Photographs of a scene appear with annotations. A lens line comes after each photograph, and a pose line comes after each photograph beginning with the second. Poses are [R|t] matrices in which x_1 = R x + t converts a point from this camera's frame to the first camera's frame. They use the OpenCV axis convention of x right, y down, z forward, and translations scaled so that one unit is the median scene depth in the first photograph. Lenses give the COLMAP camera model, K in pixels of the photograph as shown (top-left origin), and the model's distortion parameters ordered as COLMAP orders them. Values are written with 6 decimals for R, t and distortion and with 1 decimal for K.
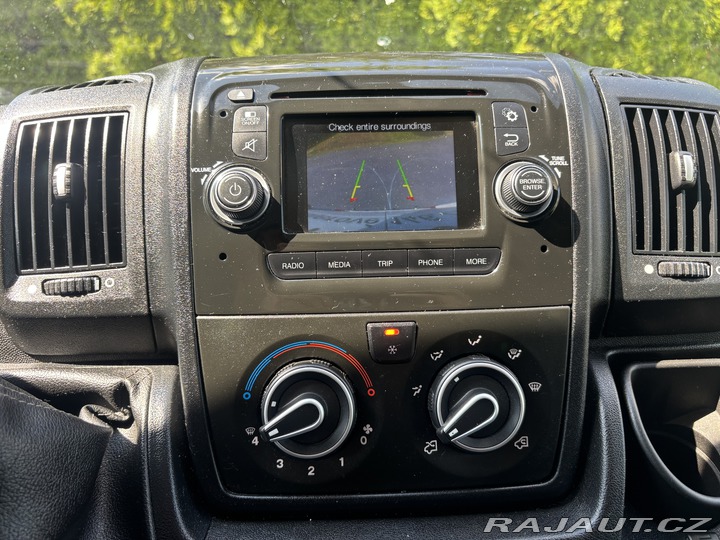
lens RADIAL K [[561.0, 0, 360.0], [0, 561.0, 270.0], [0, 0, 1]] dist [0.009014, -0.006182]
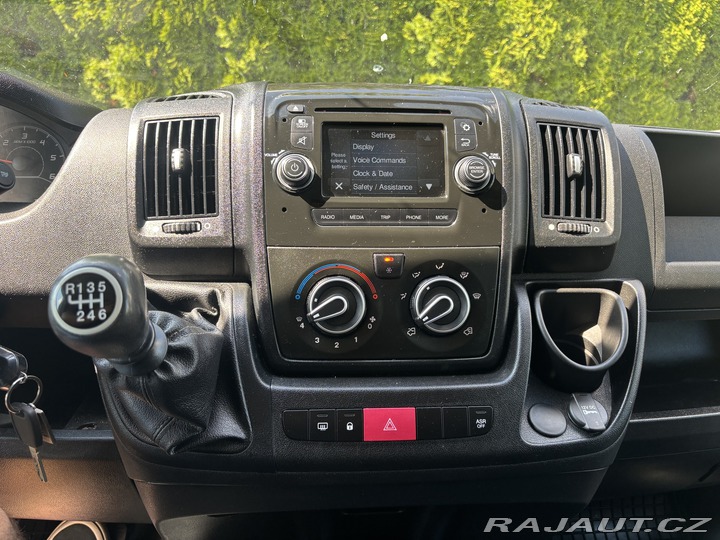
lens RADIAL K [[546.7, 0, 360.0], [0, 546.7, 270.0], [0, 0, 1]] dist [0.048843, -0.056216]
pose [[0.998962, 0.022677, 0.039494, -0.080618], [-0.022028, 0.999616, -0.016798, 0.157195], [-0.039859, 0.015911, 0.999079, -0.520416]]
